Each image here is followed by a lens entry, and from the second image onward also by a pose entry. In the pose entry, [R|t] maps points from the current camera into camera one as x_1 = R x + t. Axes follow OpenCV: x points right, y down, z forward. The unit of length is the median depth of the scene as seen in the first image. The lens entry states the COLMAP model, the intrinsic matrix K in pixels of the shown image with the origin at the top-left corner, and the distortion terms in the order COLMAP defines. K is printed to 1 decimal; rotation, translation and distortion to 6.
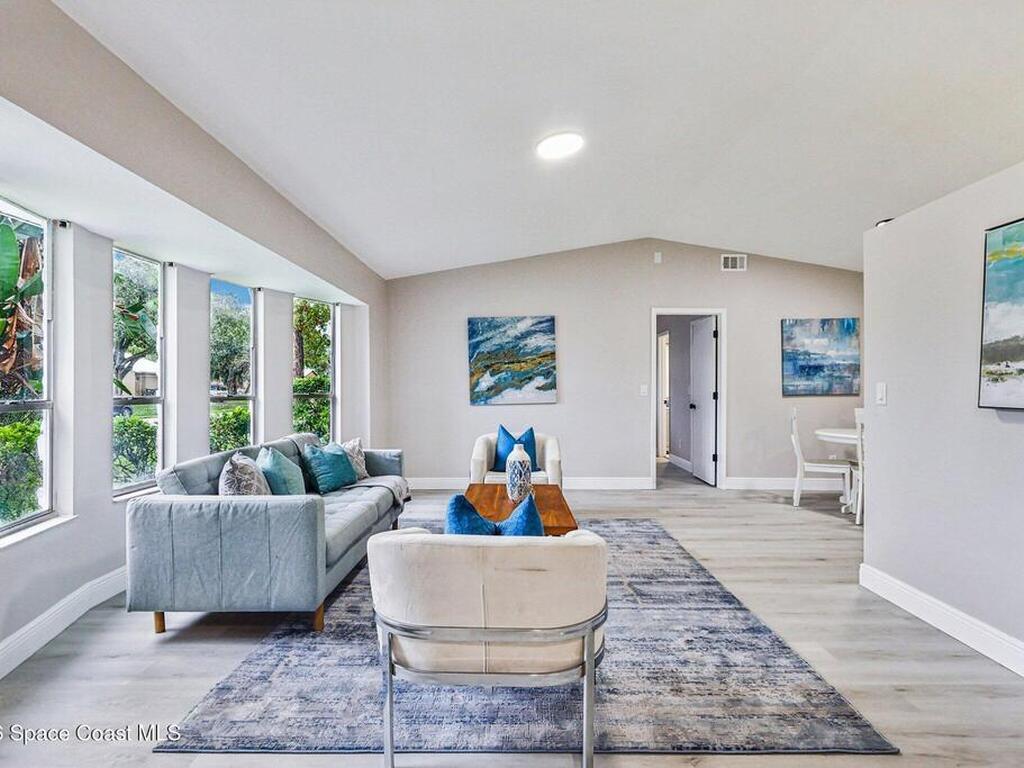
lens RADIAL K [[535.6, 0, 511.8], [0, 535.6, 390.0], [0, 0, 1]] dist [-0.002949, 0.000504]
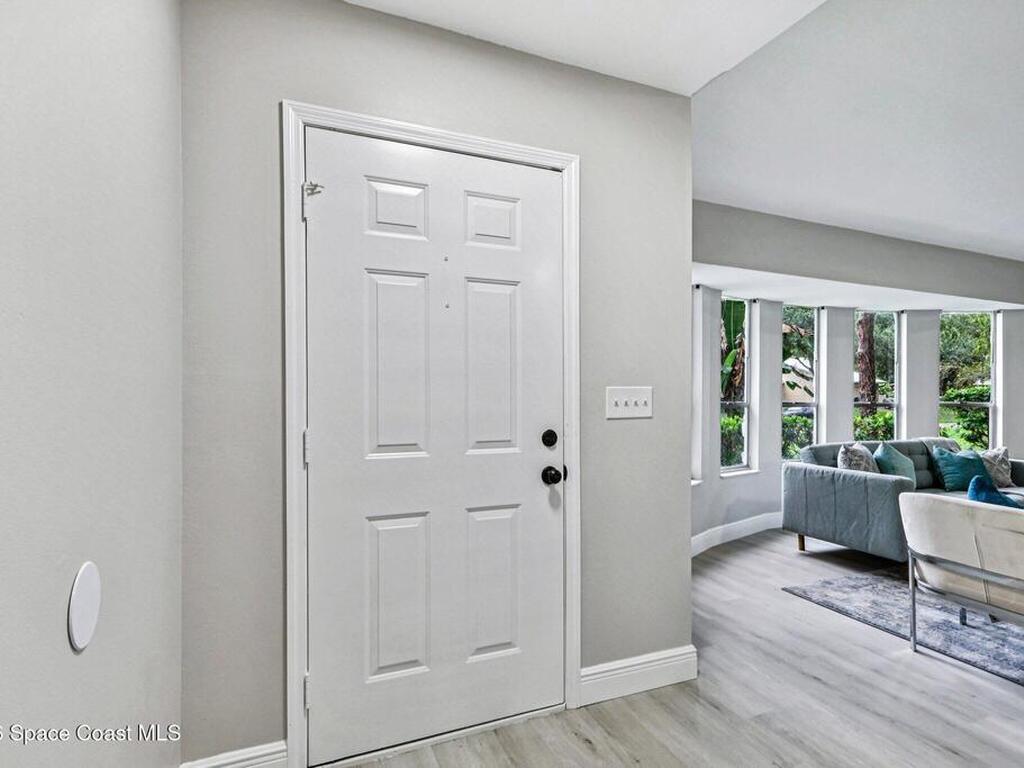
lens RADIAL K [[535.6, 0, 511.8], [0, 535.6, 390.0], [0, 0, 1]] dist [-0.002949, 0.000504]
pose [[0.392588, -0.005233, -0.919700, 0.489258], [-0.010081, 0.999899, -0.009992, 0.004025], [0.919659, 0.013194, 0.392496, -0.439184]]
